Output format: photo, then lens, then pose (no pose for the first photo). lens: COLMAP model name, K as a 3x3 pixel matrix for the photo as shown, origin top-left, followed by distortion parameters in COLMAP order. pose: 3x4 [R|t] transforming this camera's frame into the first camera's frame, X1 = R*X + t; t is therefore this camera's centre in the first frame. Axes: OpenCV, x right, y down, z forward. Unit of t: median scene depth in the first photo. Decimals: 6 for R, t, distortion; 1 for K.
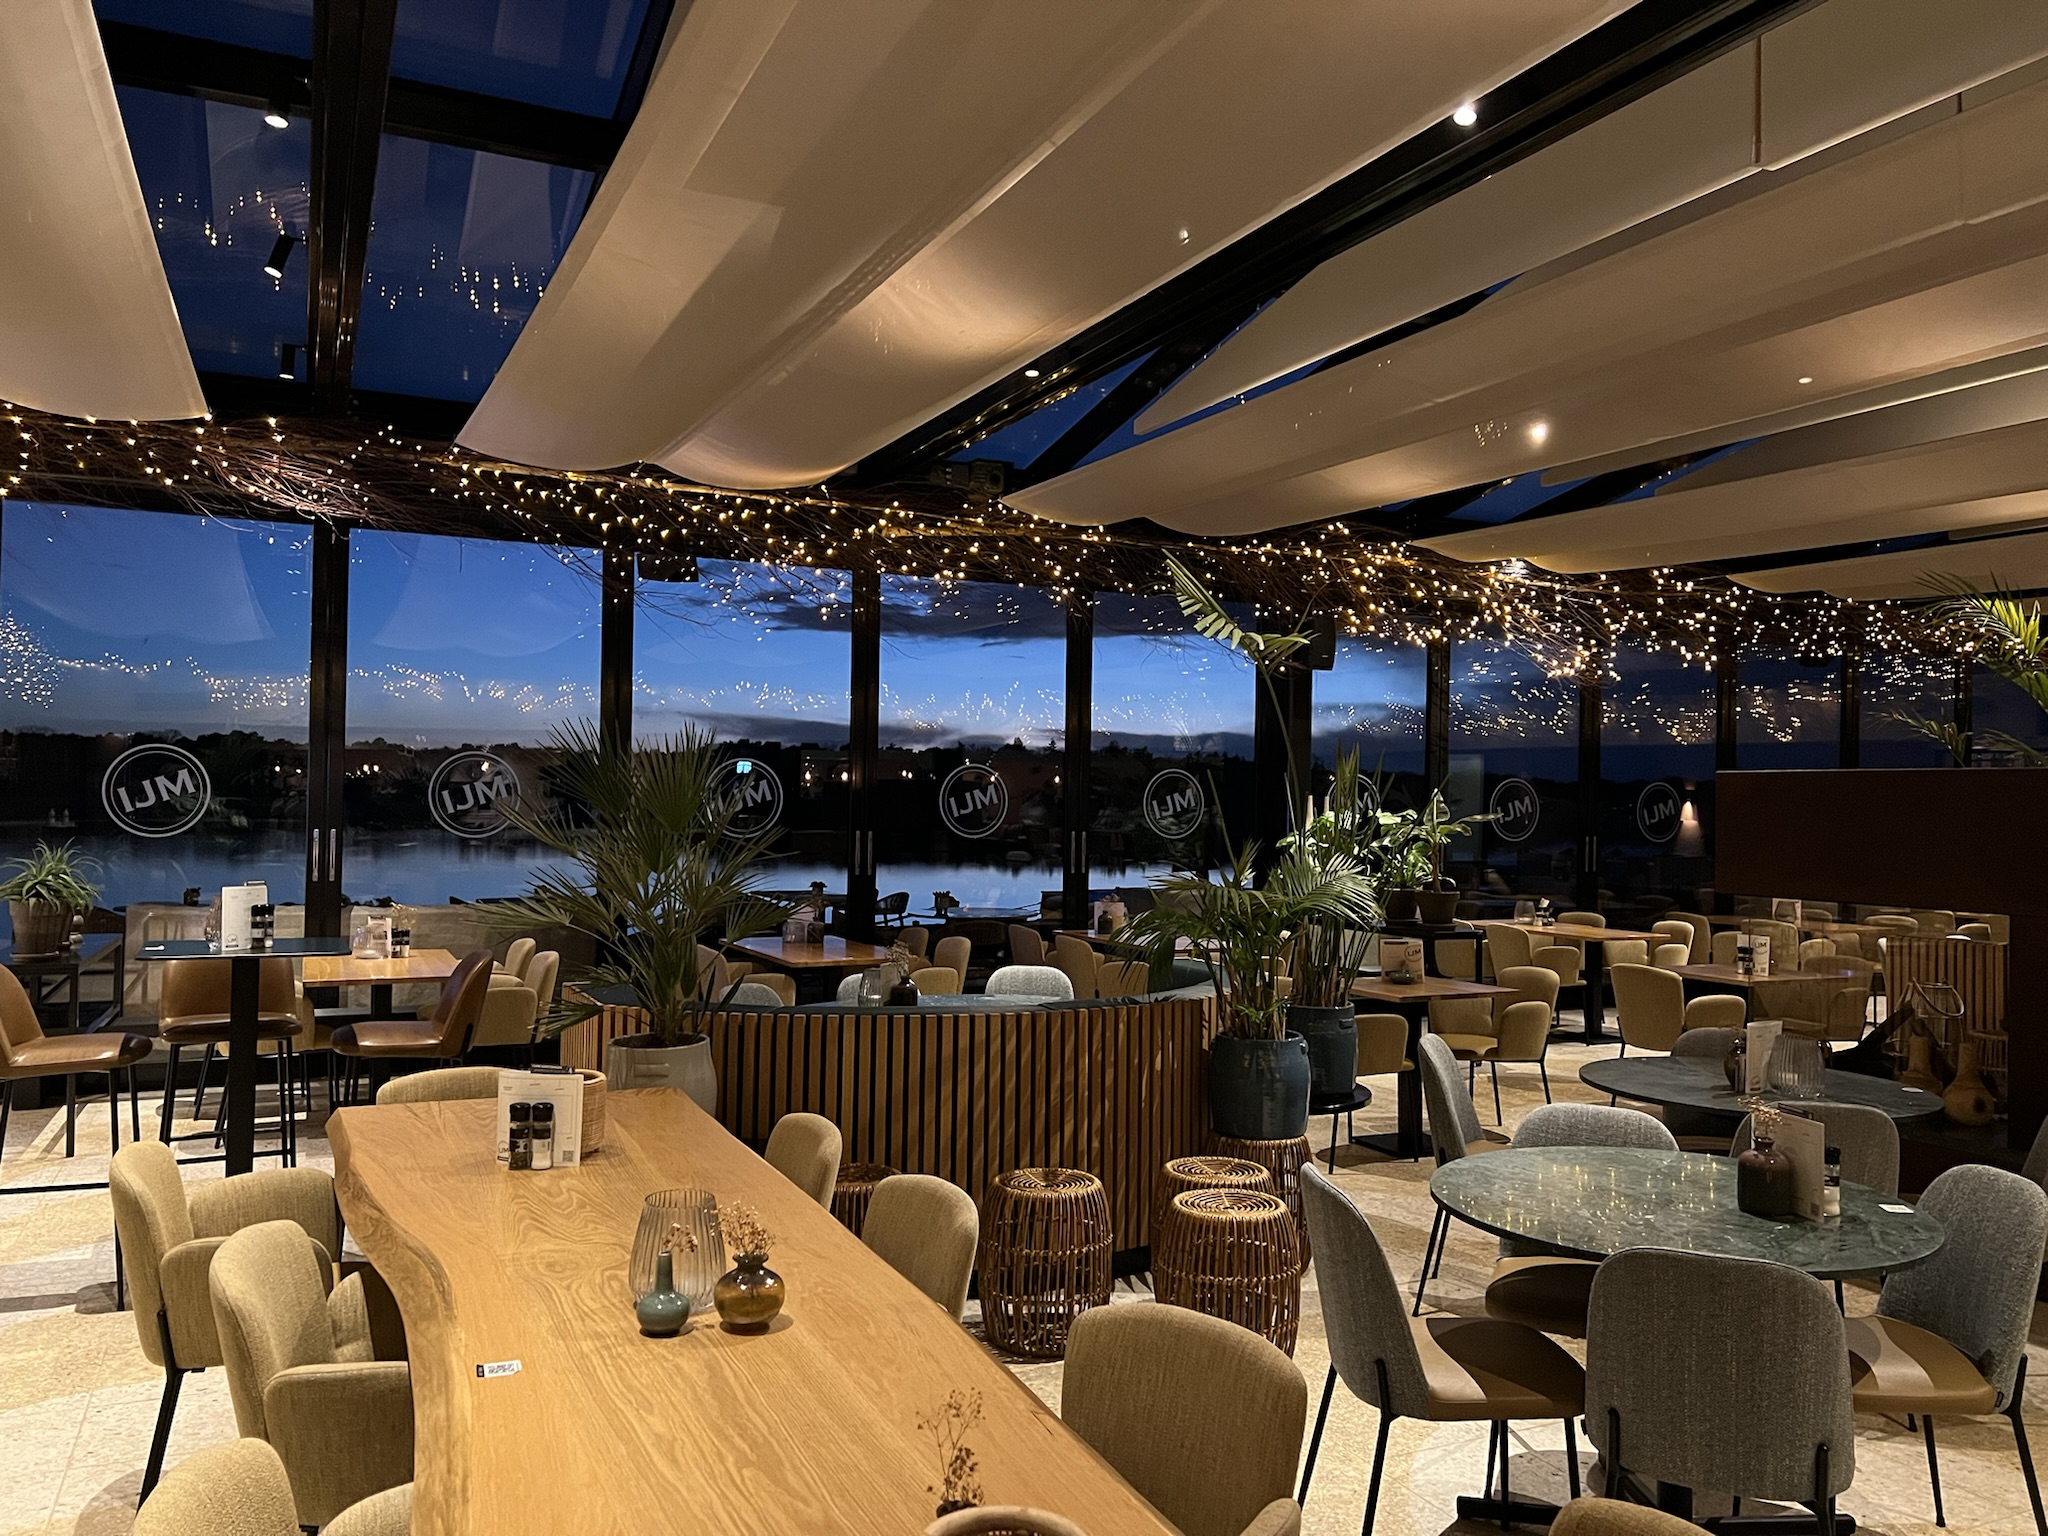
lens RADIAL K [[1548.5, 0, 1033.3], [0, 1548.5, 780.7], [0, 0, 1]] dist [0.078737, -0.060219]
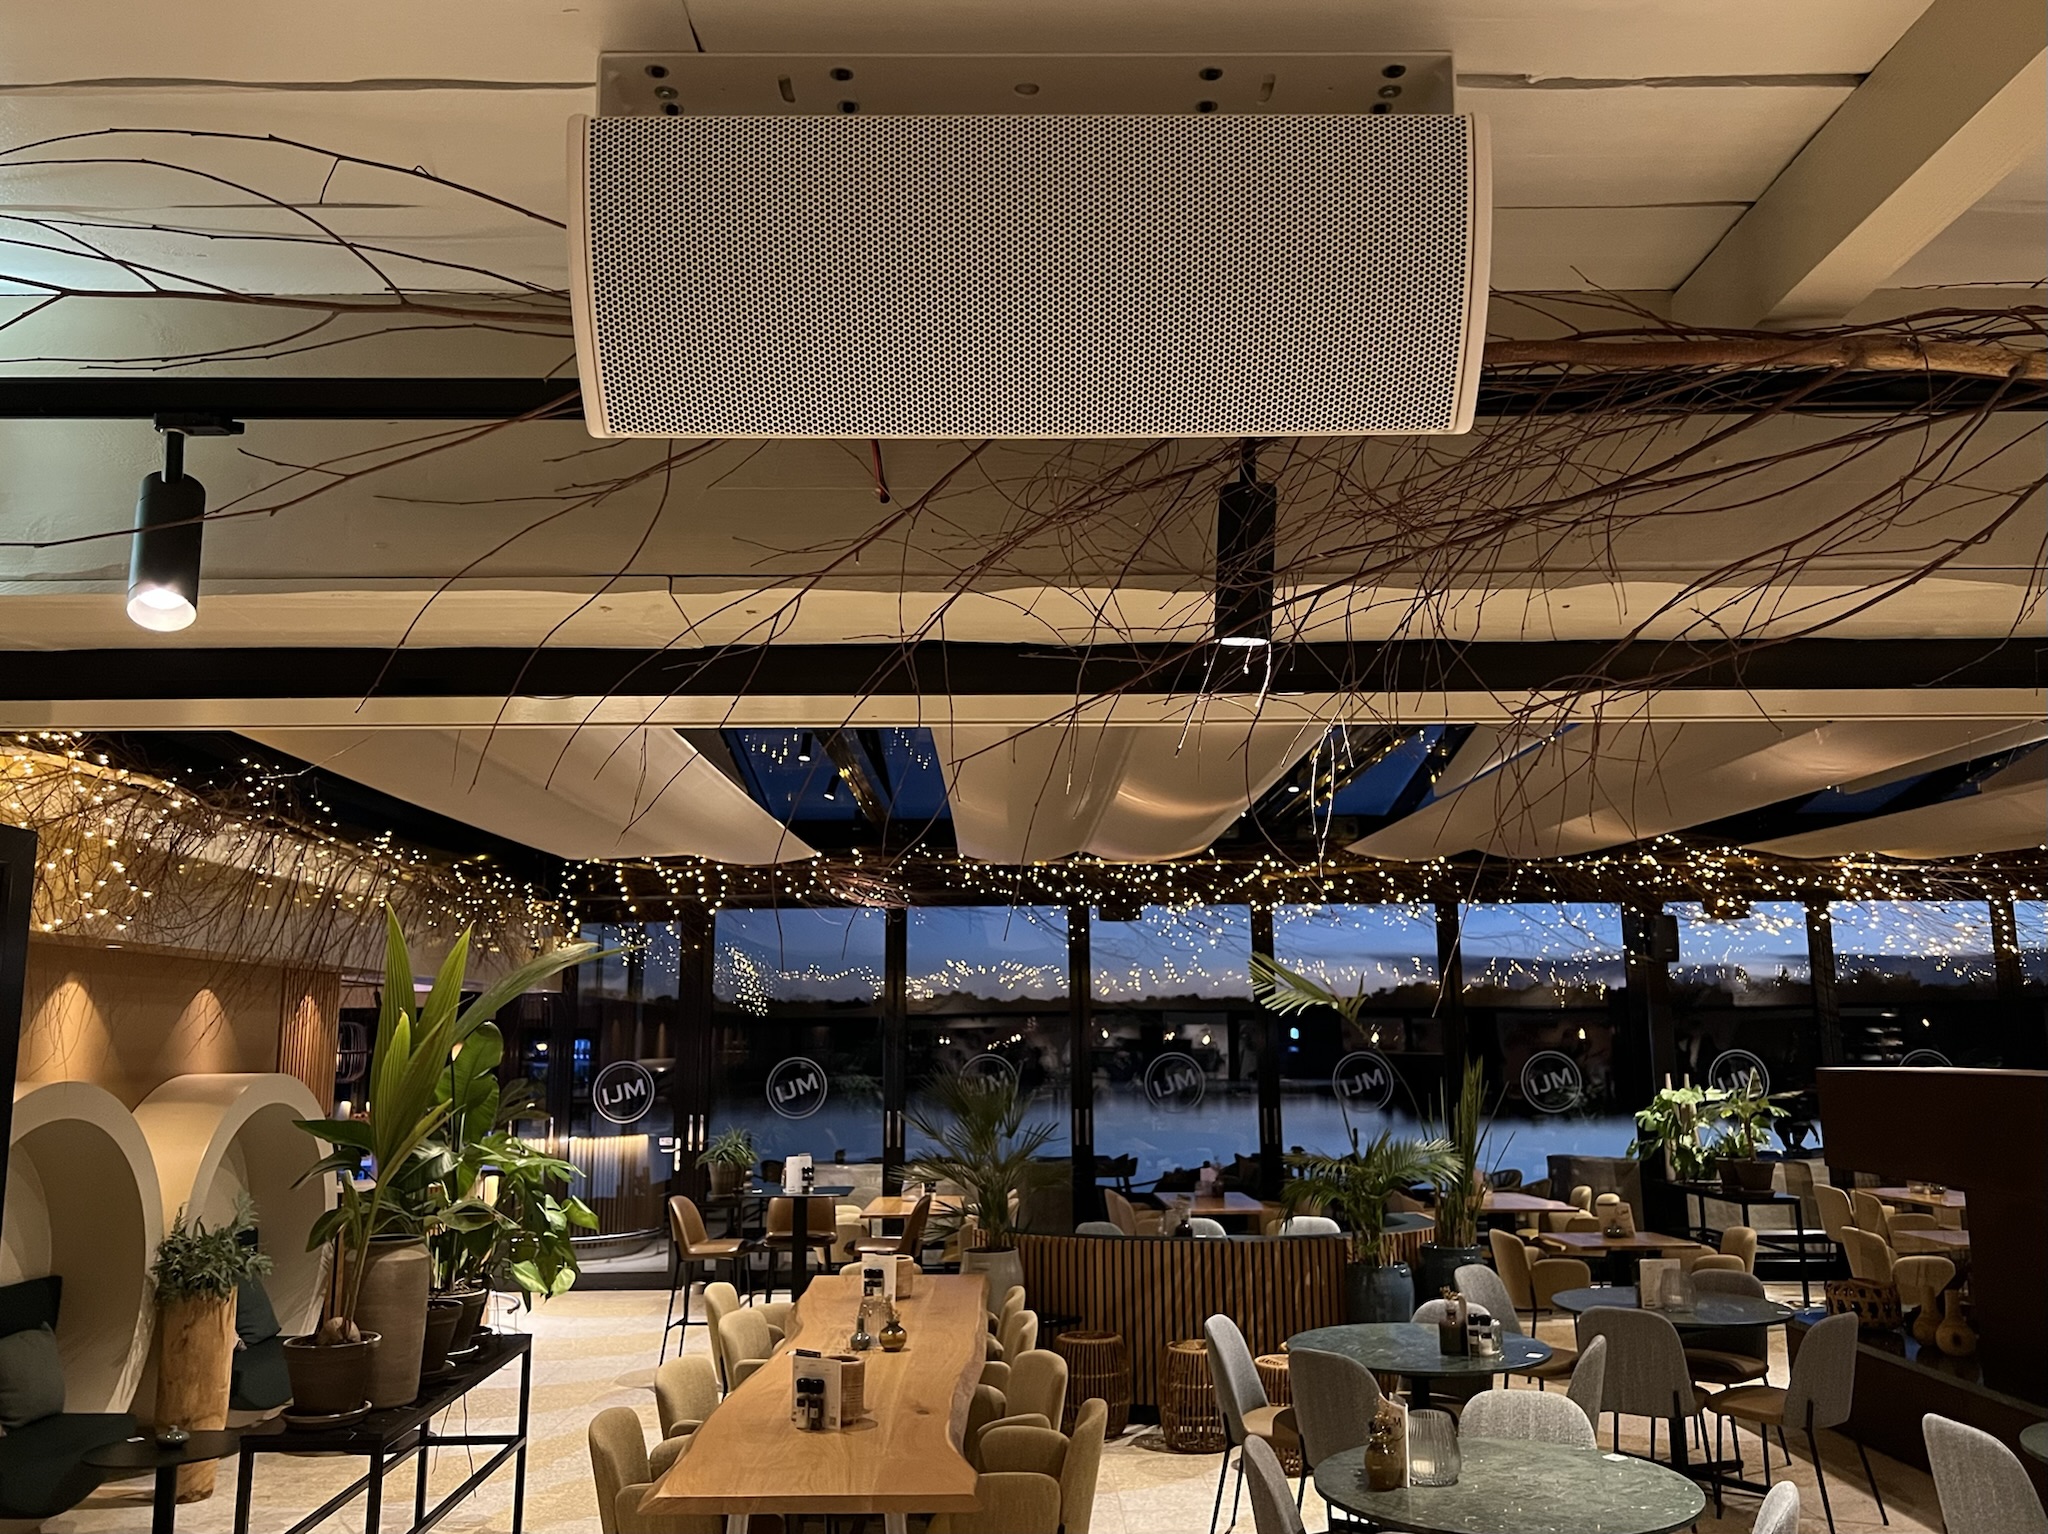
lens RADIAL K [[1548.5, 0, 1013.0], [0, 1548.5, 755.8], [0, 0, 1]] dist [0.078737, -0.060219]
pose [[0.910804, -0.099970, -0.400552, 0.275321], [0.029027, 0.983344, -0.179420, -0.032548], [0.411817, 0.151789, 0.898536, -0.329795]]
